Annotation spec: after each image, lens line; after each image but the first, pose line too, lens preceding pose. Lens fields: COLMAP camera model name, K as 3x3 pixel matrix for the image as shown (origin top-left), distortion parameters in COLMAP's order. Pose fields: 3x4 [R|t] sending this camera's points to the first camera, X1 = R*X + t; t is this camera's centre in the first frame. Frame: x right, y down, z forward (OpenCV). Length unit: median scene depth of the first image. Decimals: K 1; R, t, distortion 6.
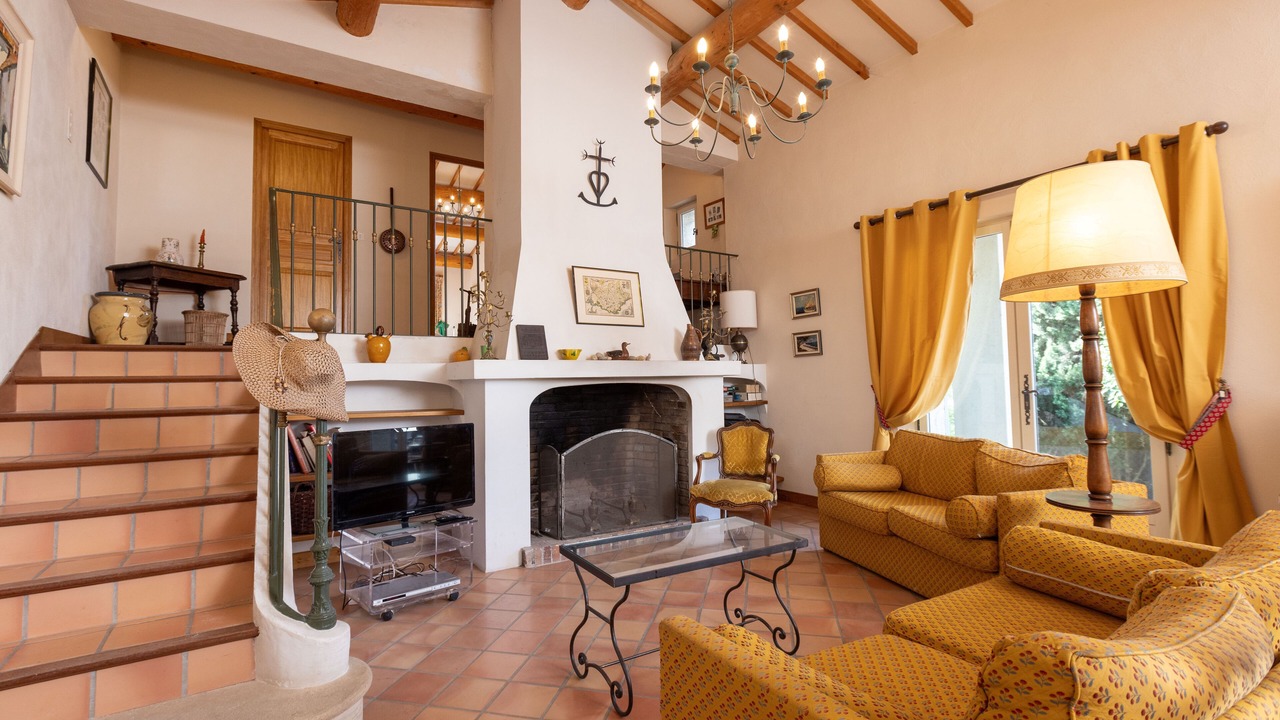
lens RADIAL K [[582.6, 0, 637.0], [0, 582.6, 345.9], [0, 0, 1]] dist [0.000038, -0.000570]
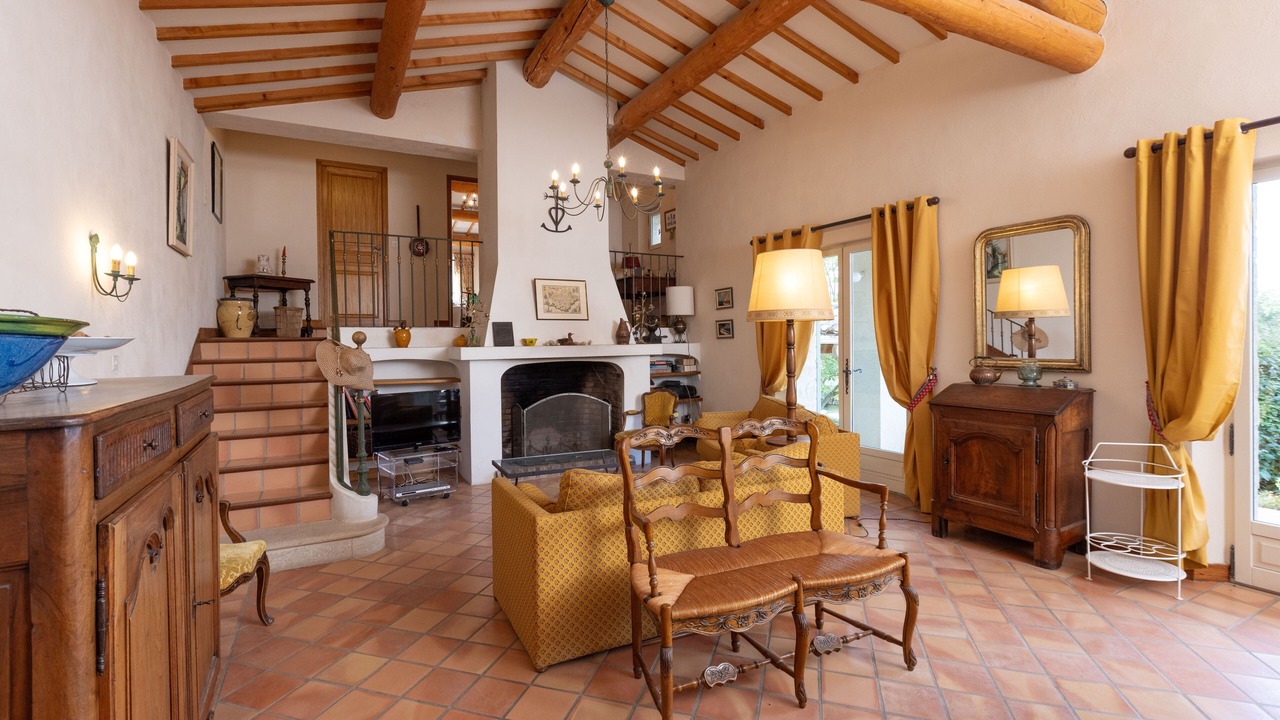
lens RADIAL K [[573.6, 0, 635.4], [0, 573.6, 341.4], [0, 0, 1]] dist [-0.004939, -0.000047]
pose [[0.997158, 0.005908, -0.075101, 0.235661], [-0.001159, 0.998005, 0.063120, -0.071514], [0.075324, -0.062853, 0.995176, -0.374545]]
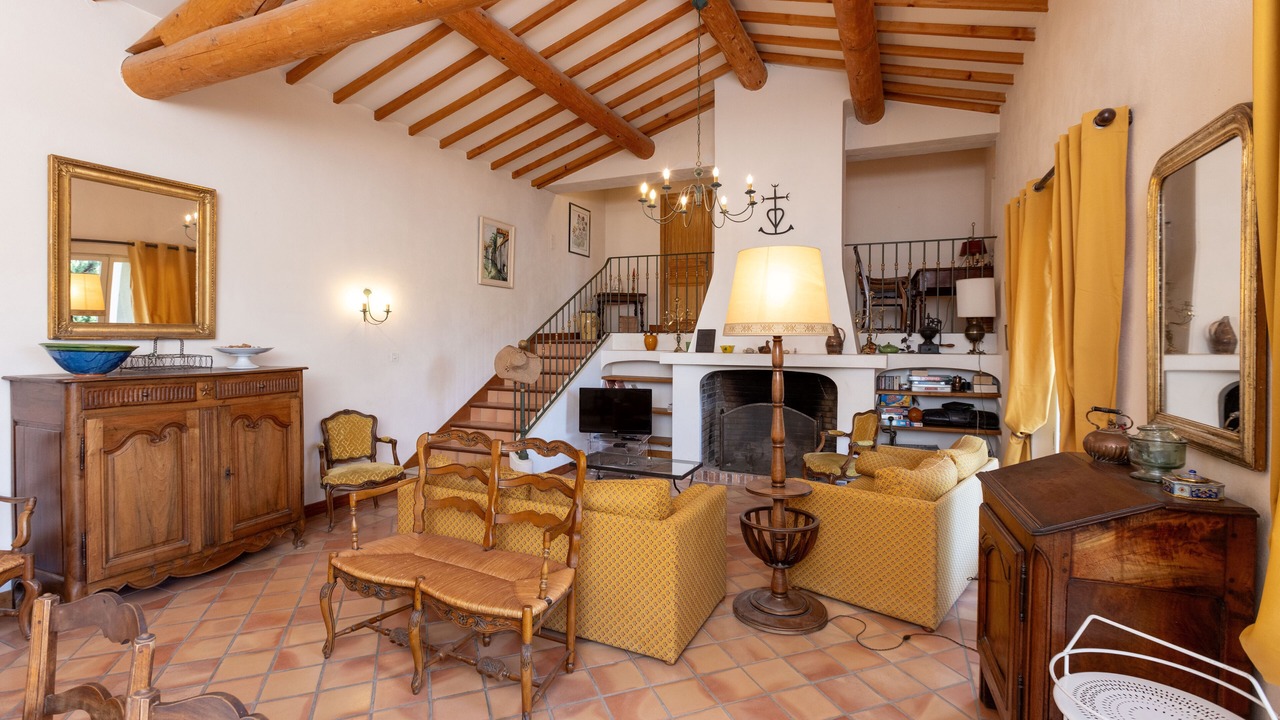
lens RADIAL K [[573.6, 0, 635.4], [0, 573.6, 341.4], [0, 0, 1]] dist [-0.004939, -0.000047]
pose [[0.565410, 0.022521, -0.824502, 0.875095], [0.036092, 0.997994, 0.052011, -0.081796], [0.824020, -0.059165, 0.563463, -0.007982]]
